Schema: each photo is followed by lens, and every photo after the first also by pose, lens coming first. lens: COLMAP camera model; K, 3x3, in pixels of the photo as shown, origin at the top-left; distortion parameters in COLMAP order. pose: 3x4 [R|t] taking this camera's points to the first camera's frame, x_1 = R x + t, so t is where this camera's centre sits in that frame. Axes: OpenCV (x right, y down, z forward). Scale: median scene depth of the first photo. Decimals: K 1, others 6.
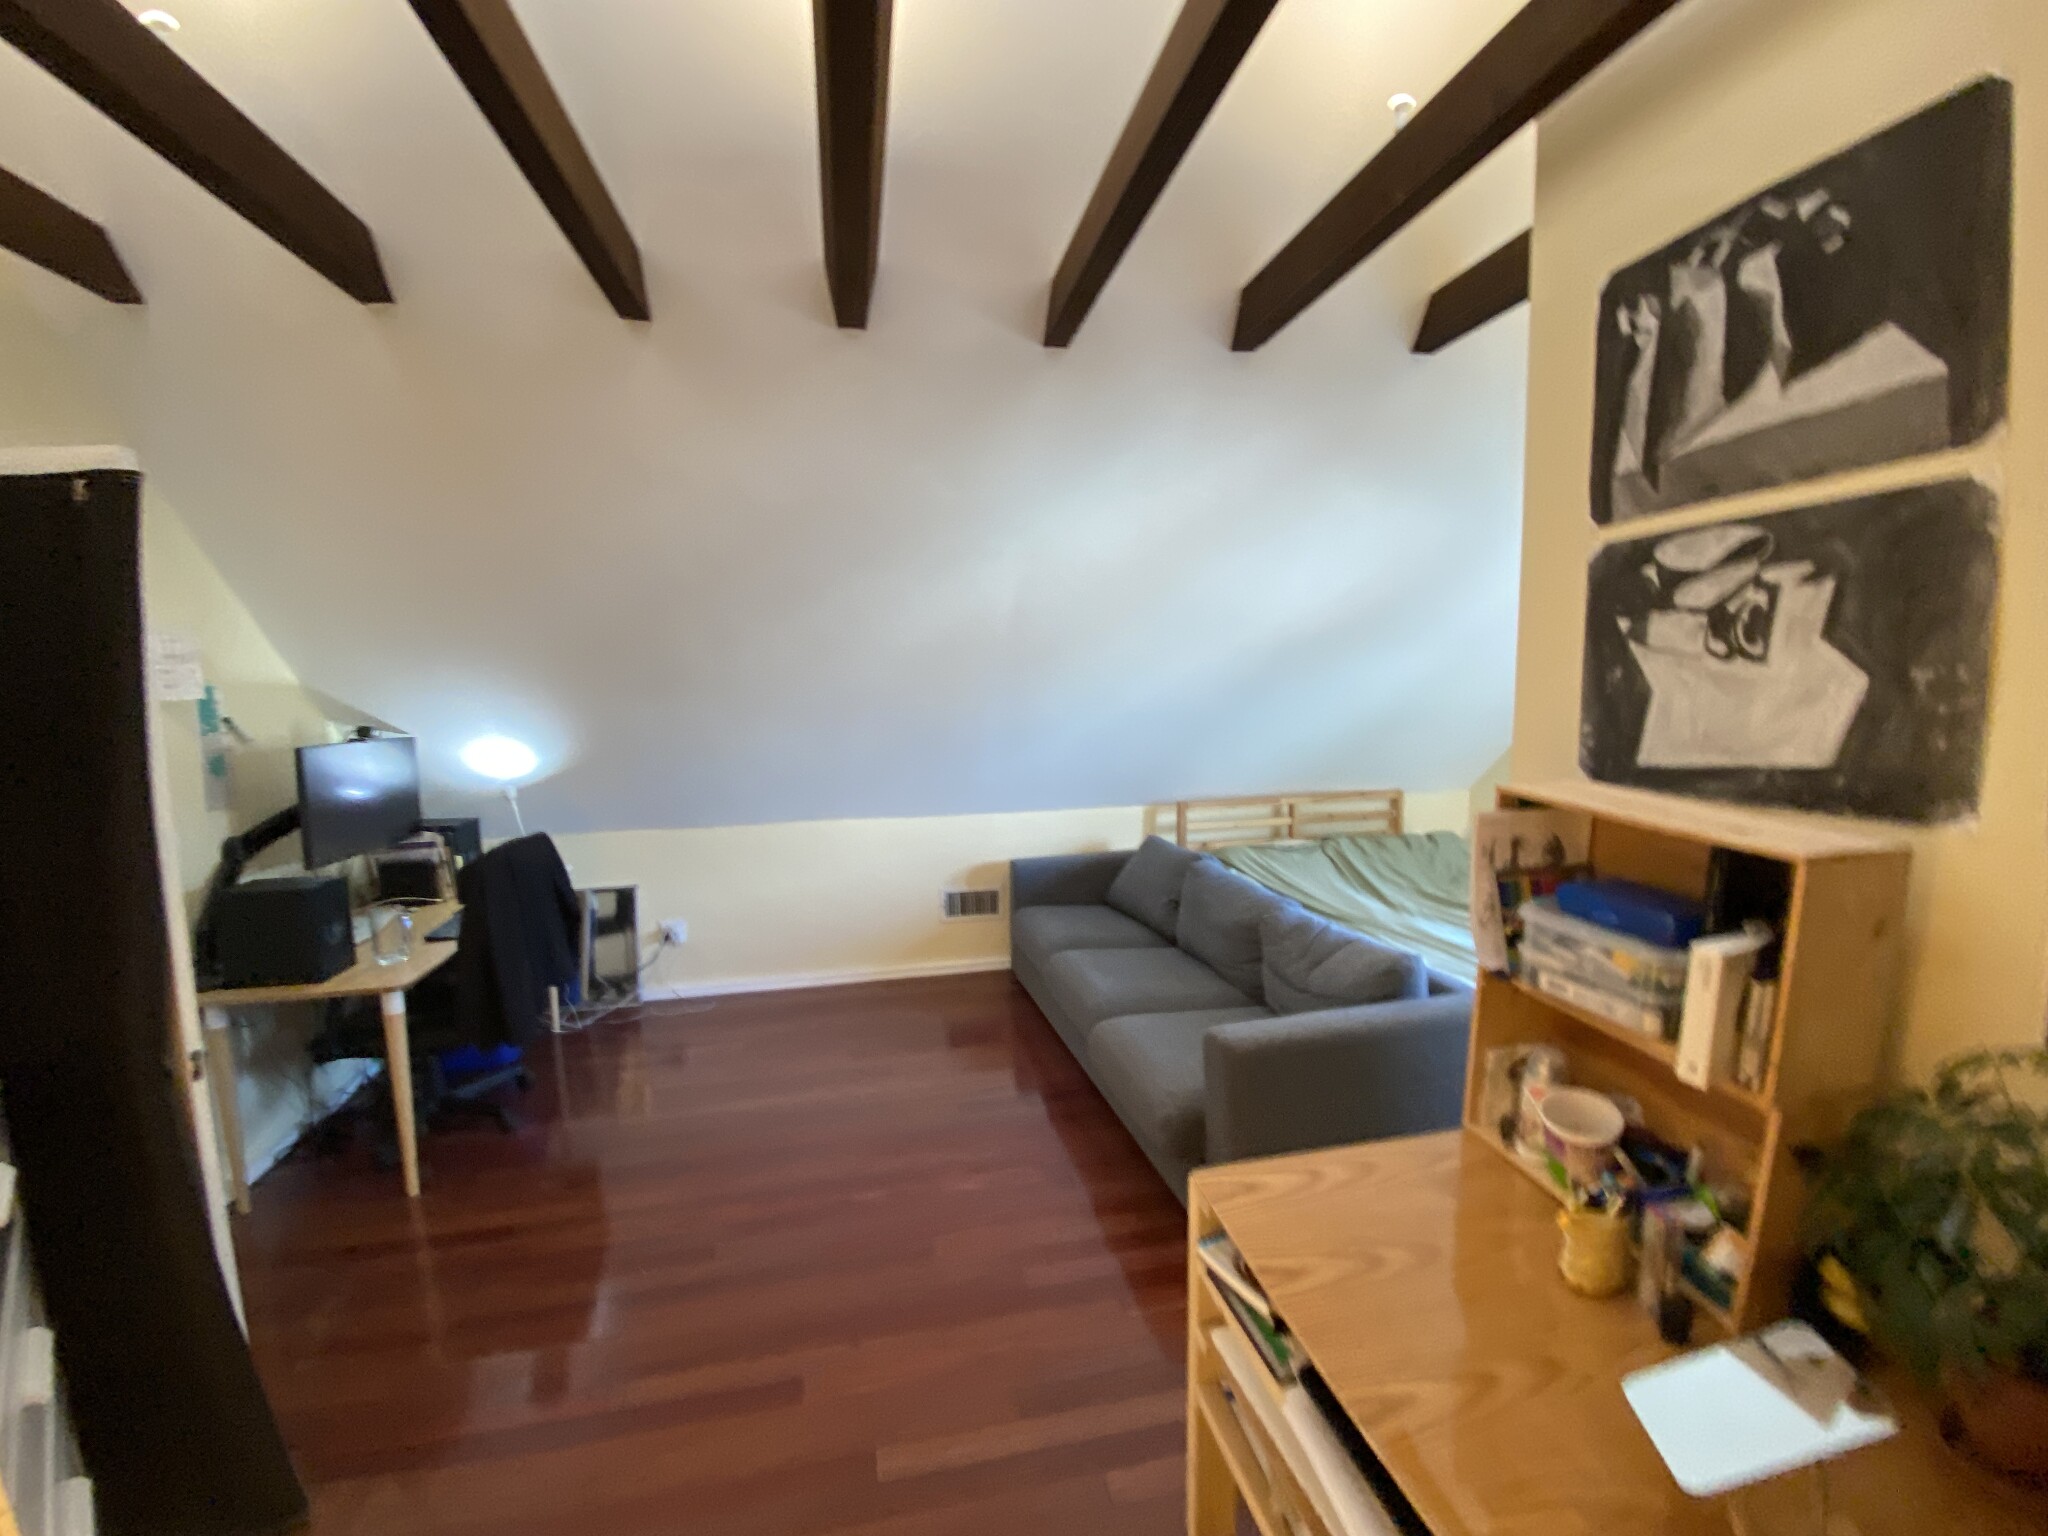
lens RADIAL K [[838.3, 0, 1030.4], [0, 838.3, 772.9], [0, 0, 1]] dist [-0.035100, -0.001566]
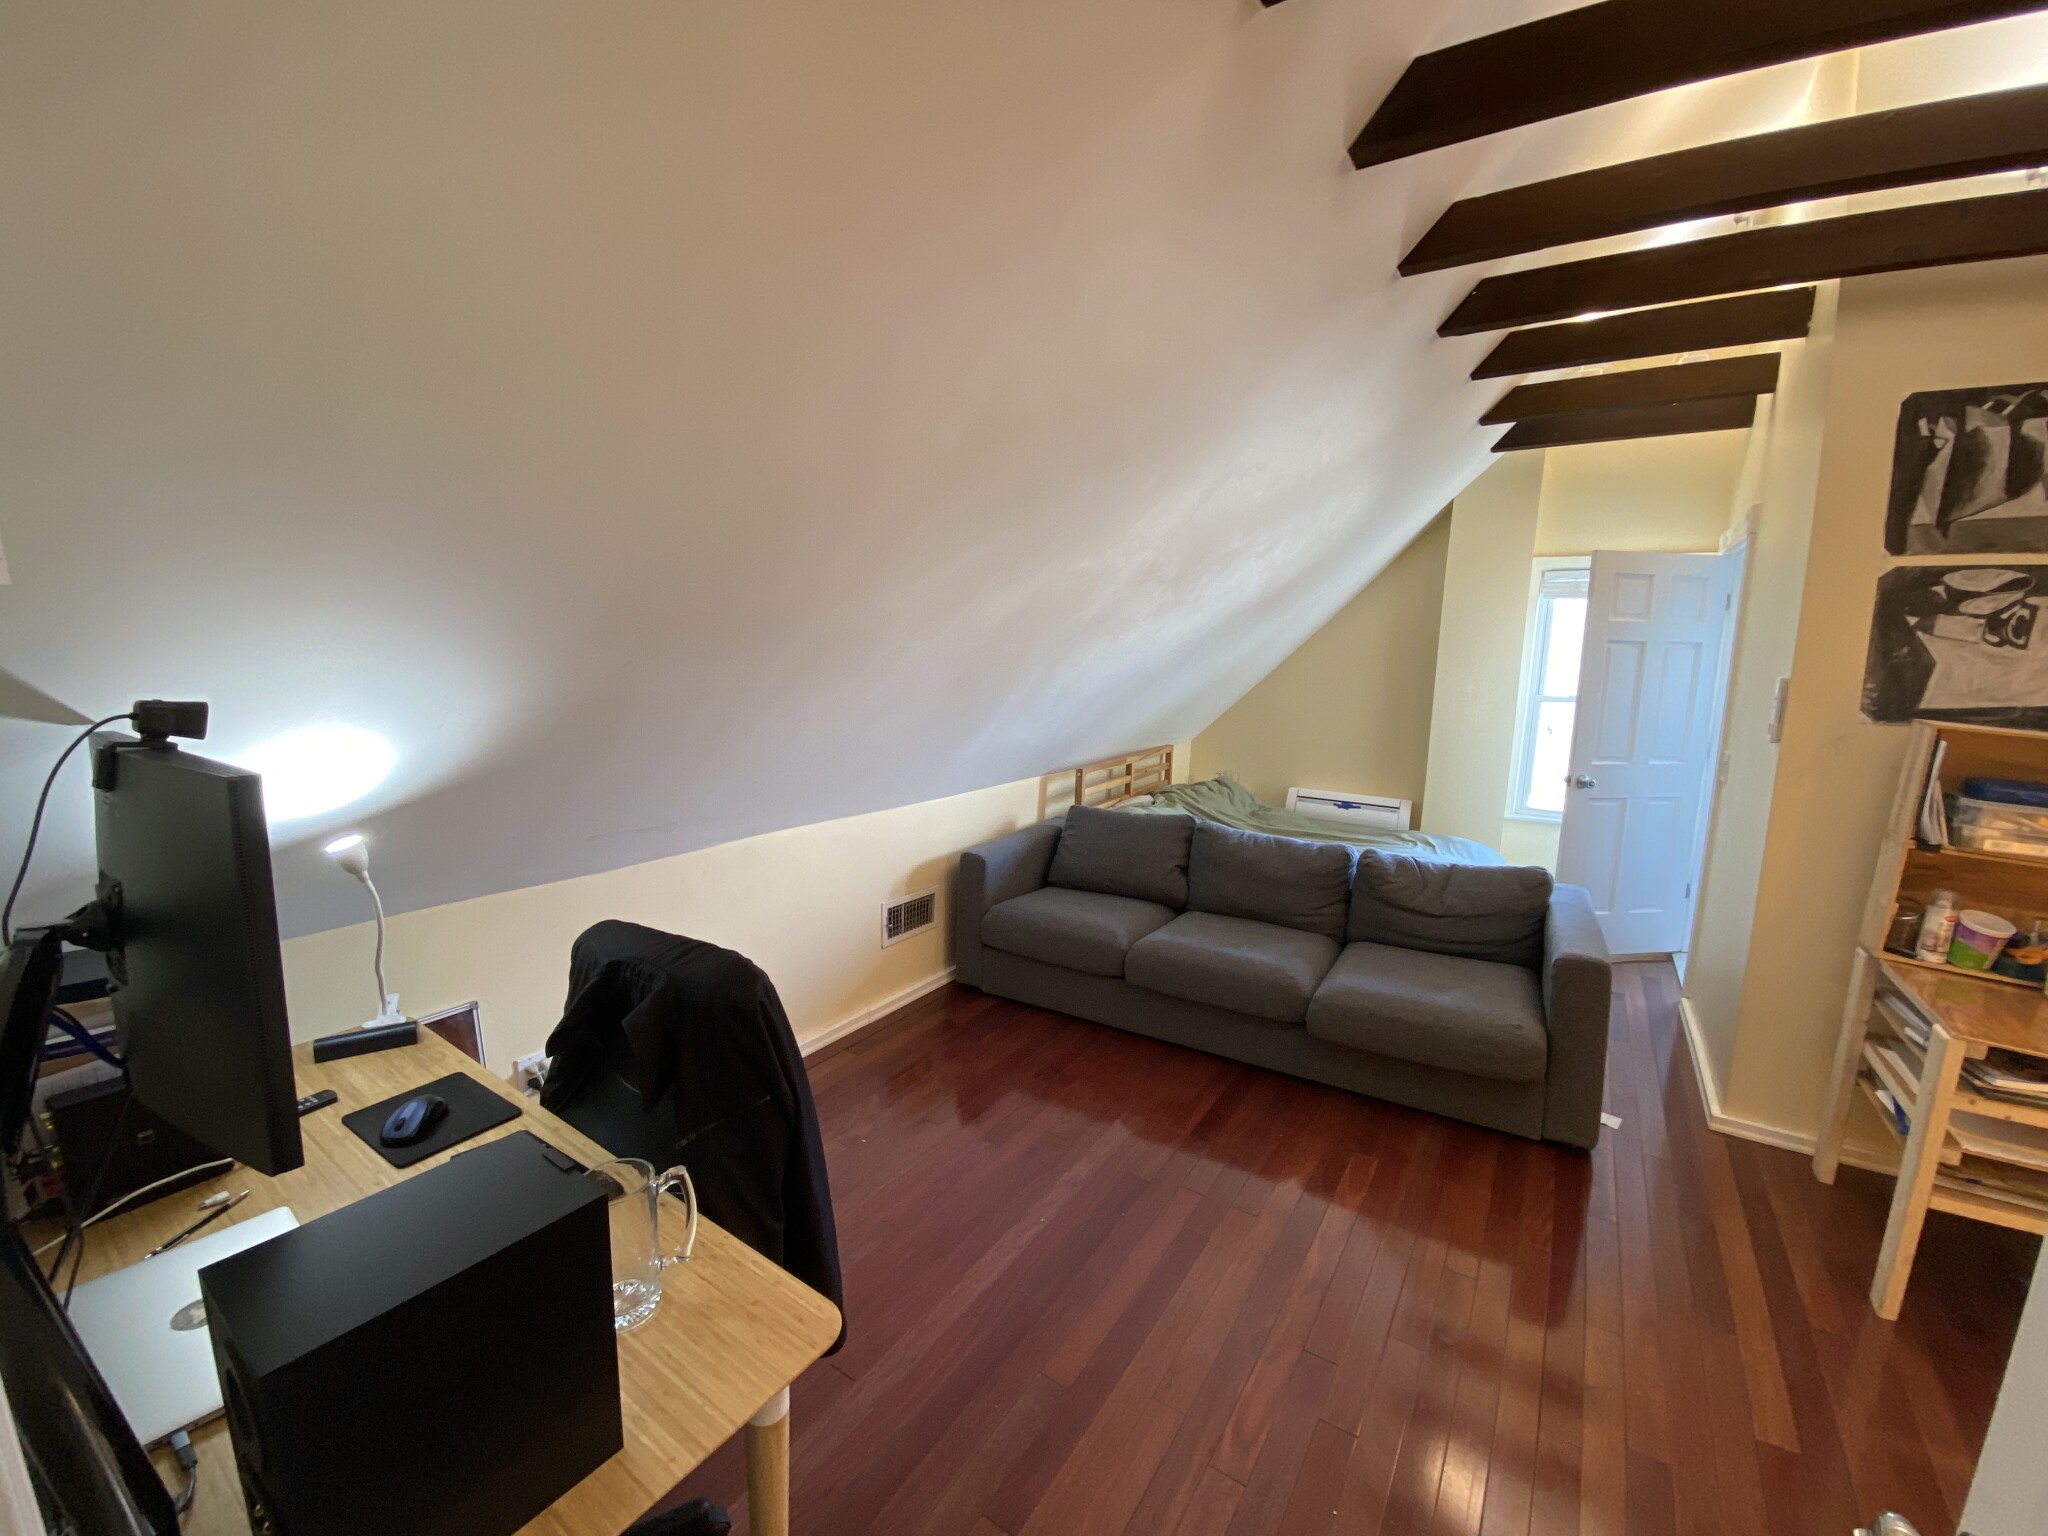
lens RADIAL K [[838.3, 0, 1017.2], [0, 838.3, 777.0], [0, 0, 1]] dist [-0.035100, -0.001566]
pose [[0.704725, -0.076949, 0.705295, -1.699647], [0.045775, 0.996961, 0.063033, -0.056361], [-0.708002, -0.012136, 0.706106, 1.187959]]
